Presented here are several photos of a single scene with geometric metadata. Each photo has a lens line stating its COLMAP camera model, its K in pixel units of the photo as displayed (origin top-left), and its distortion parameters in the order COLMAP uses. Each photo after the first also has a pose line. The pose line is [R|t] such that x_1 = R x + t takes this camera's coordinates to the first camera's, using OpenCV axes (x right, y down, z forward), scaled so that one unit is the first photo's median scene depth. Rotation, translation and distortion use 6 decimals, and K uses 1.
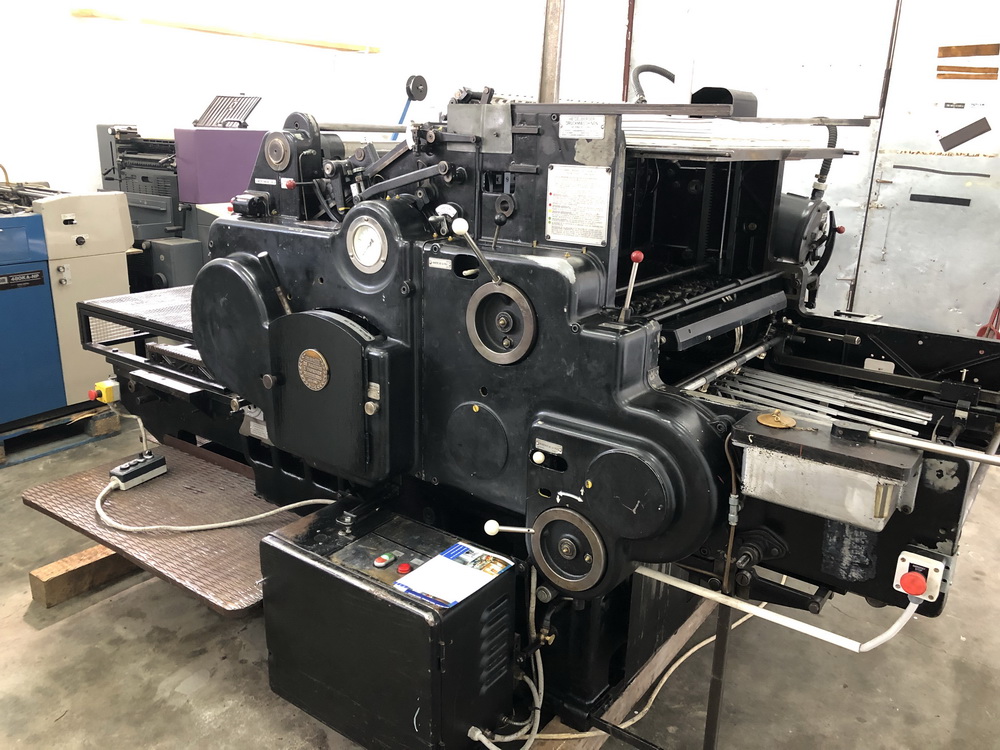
lens RADIAL K [[818.1, 0, 503.1], [0, 818.1, 375.7], [0, 0, 1]] dist [0.013550, -0.010933]
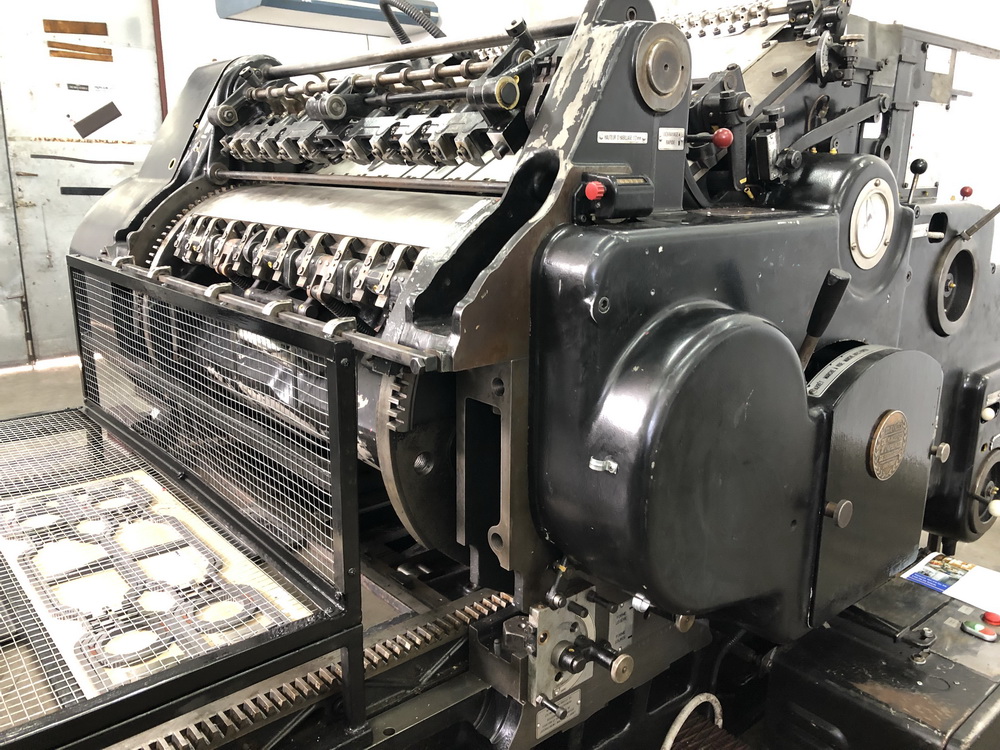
lens RADIAL K [[818.1, 0, 502.9], [0, 818.1, 372.8], [0, 0, 1]] dist [0.013550, -0.010933]
pose [[0.227737, -0.268612, 0.935940, -0.282326], [0.276854, 0.939389, 0.202236, -0.085746], [-0.933535, 0.213062, 0.288300, 0.365679]]
